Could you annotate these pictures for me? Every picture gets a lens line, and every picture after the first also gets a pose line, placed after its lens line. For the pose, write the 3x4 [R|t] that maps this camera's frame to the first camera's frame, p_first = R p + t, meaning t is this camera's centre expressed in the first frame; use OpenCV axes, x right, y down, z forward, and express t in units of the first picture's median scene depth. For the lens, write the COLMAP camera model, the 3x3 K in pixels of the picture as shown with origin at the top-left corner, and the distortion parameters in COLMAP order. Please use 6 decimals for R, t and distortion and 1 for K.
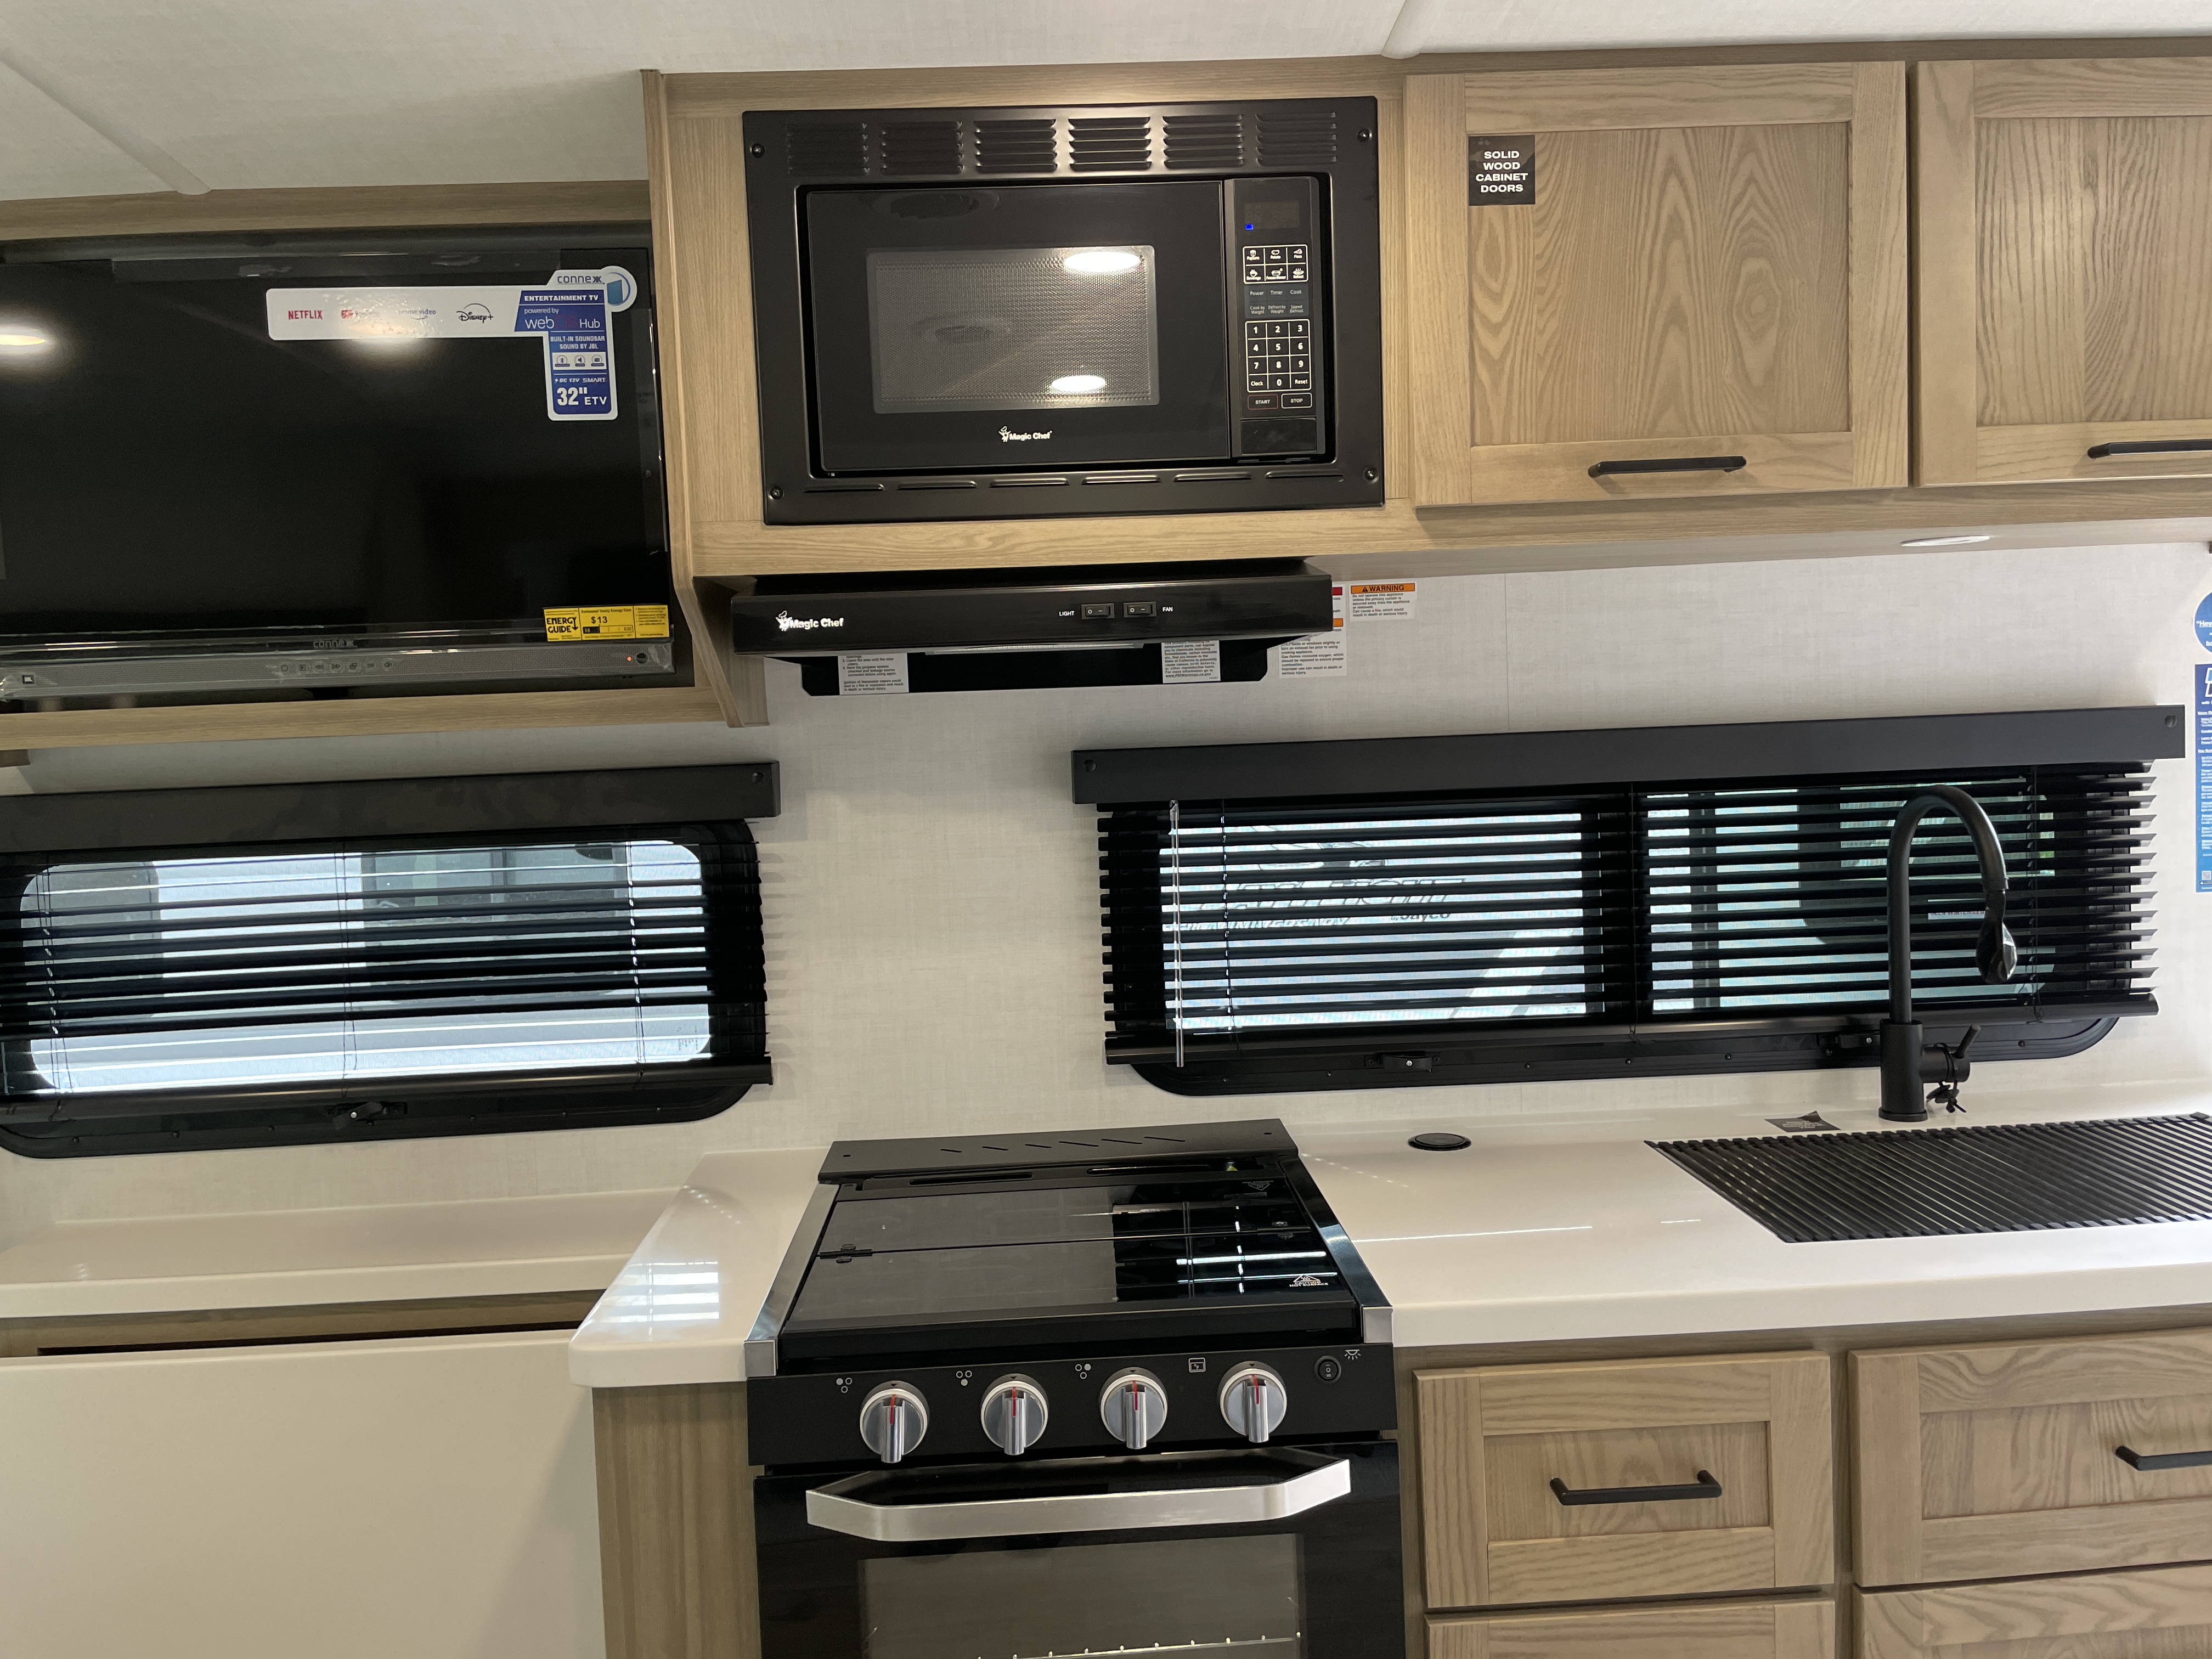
lens RADIAL K [[1694.3, 0, 1109.2], [0, 1694.3, 818.7], [0, 0, 1]] dist [0.090989, -0.132411]
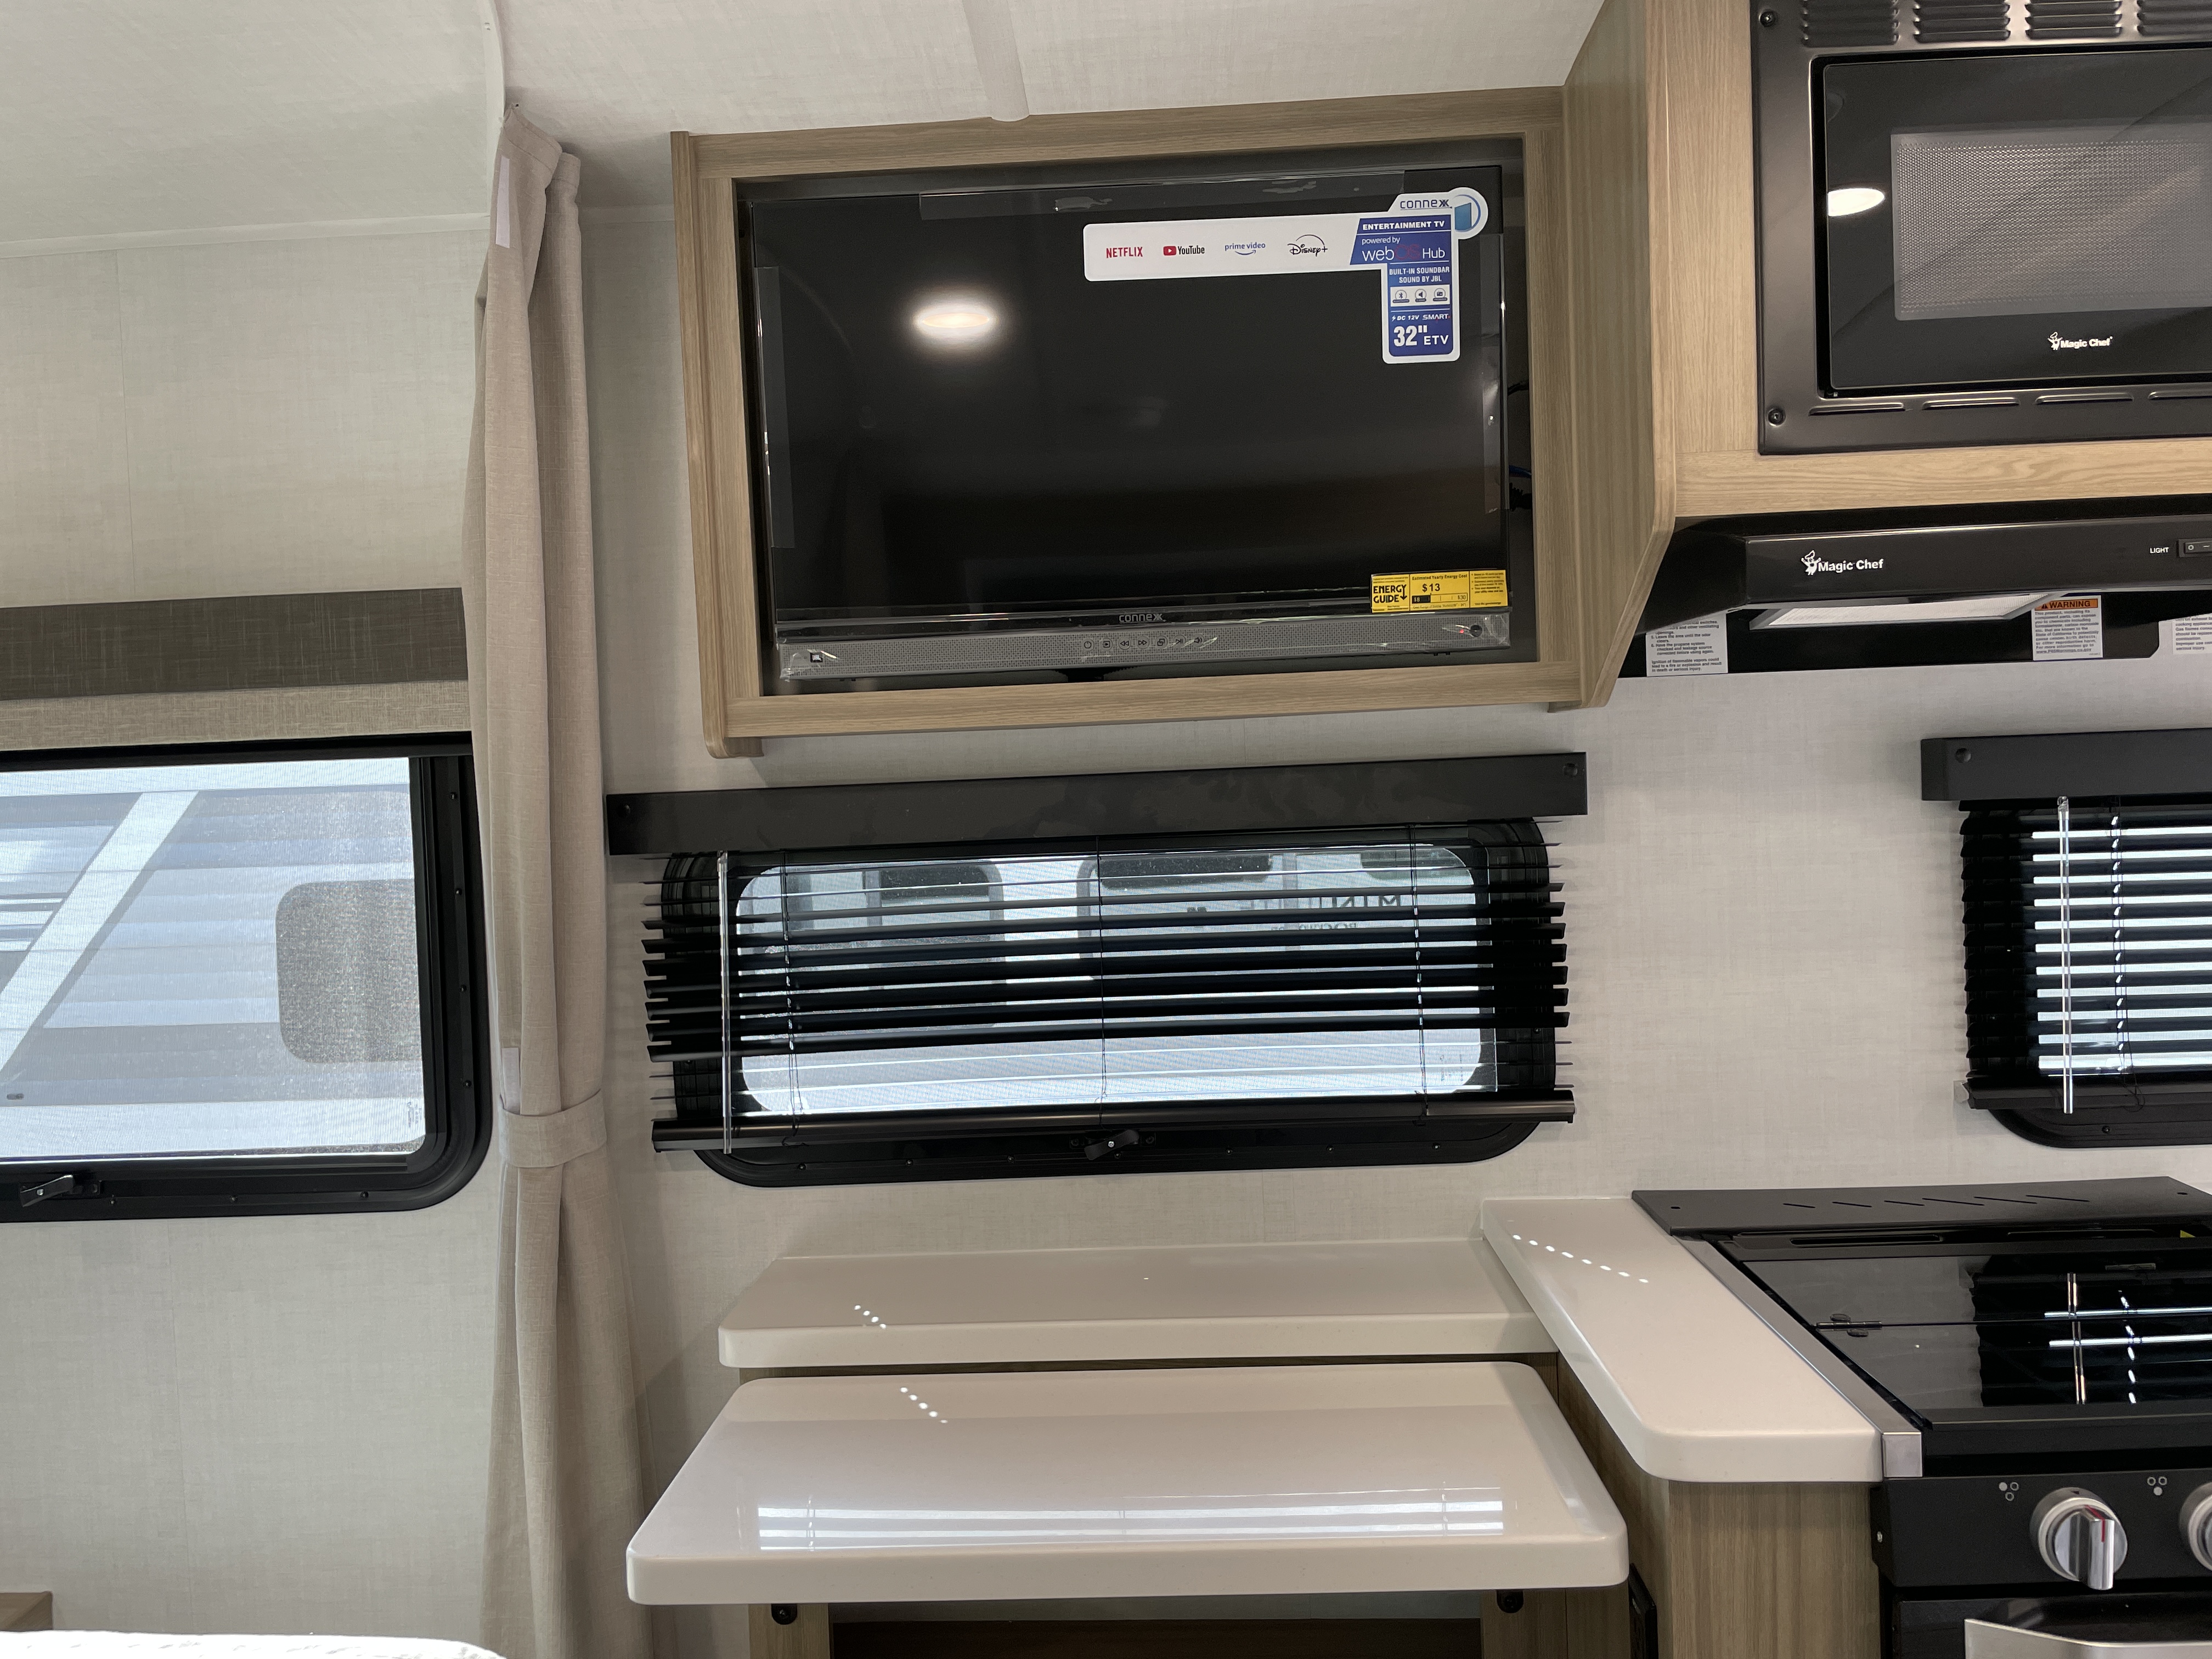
lens RADIAL K [[1694.3, 0, 1109.2], [0, 1694.3, 818.7], [0, 0, 1]] dist [0.090989, -0.132411]
pose [[0.996603, 0.002619, -0.082317, -0.394044], [-0.005274, 0.999472, -0.032048, 0.032495], [0.082190, 0.032373, 0.996091, 0.113236]]
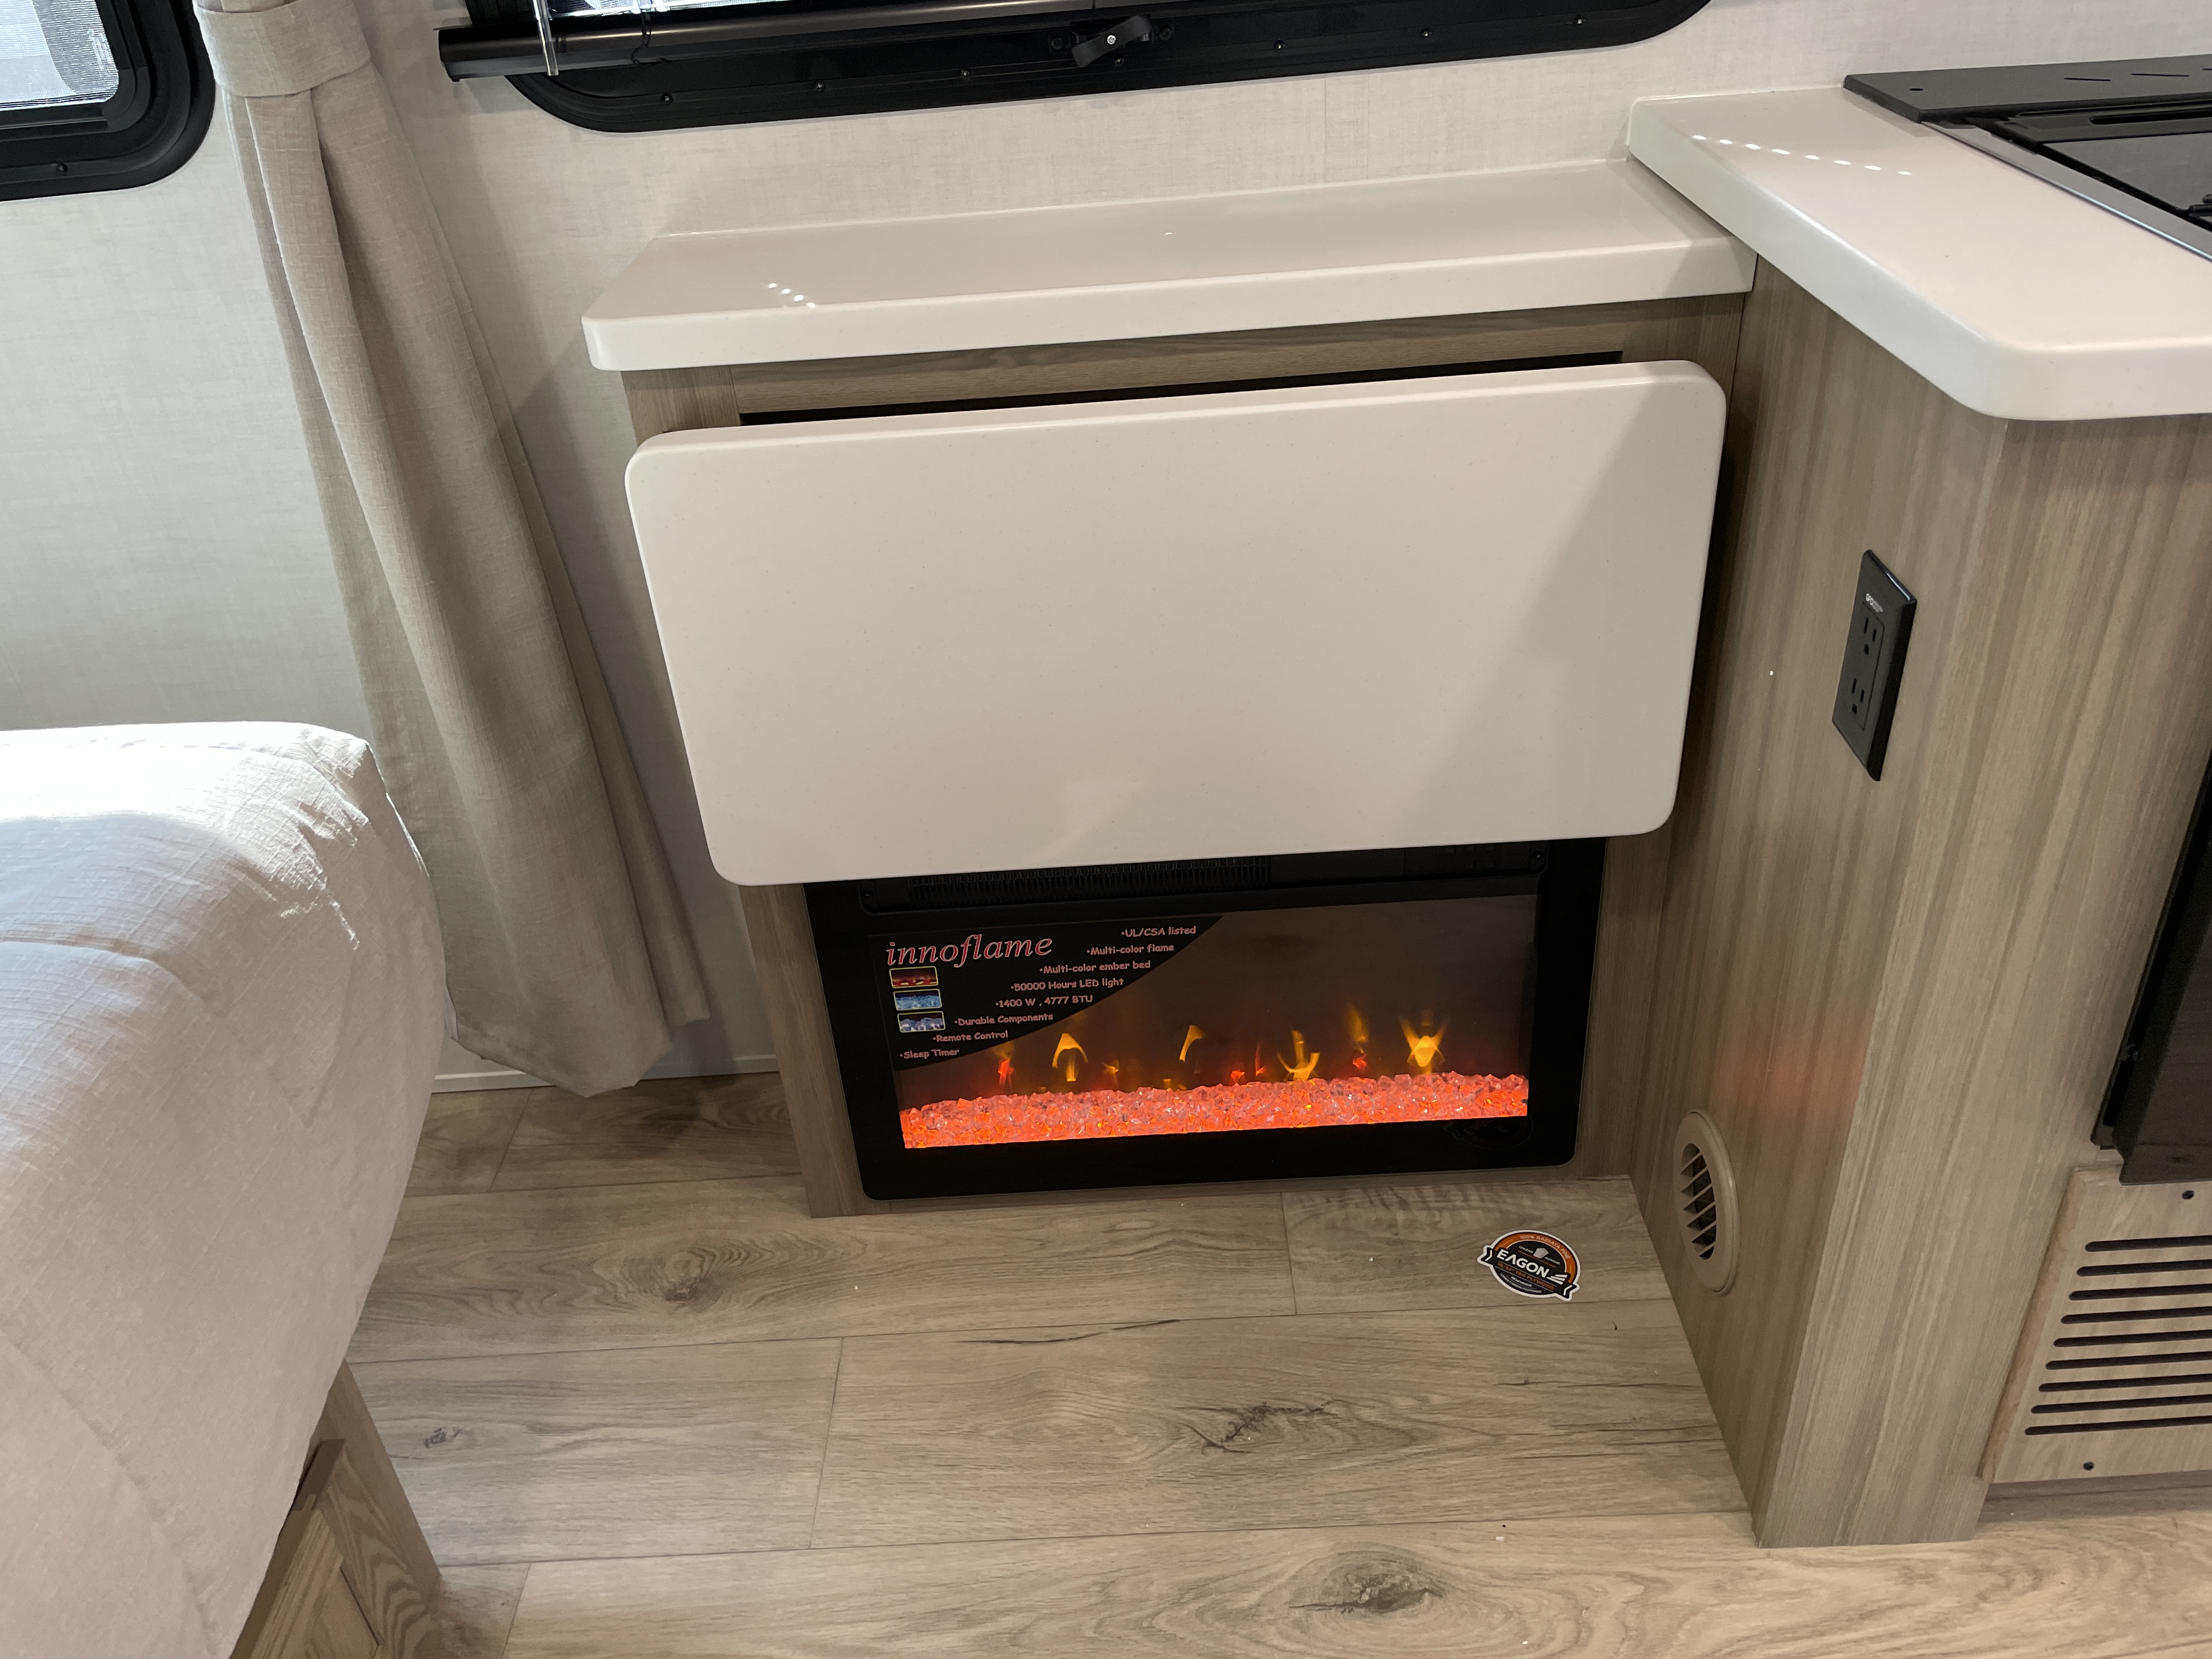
lens RADIAL K [[1695.4, 0, 1096.9], [0, 1695.4, 815.1], [0, 0, 1]] dist [0.070562, -0.098720]
pose [[0.998531, -0.007569, -0.053654, -0.443459], [0.032189, 0.879395, 0.475004, 0.133739], [0.043588, -0.476033, 0.878347, 0.347220]]
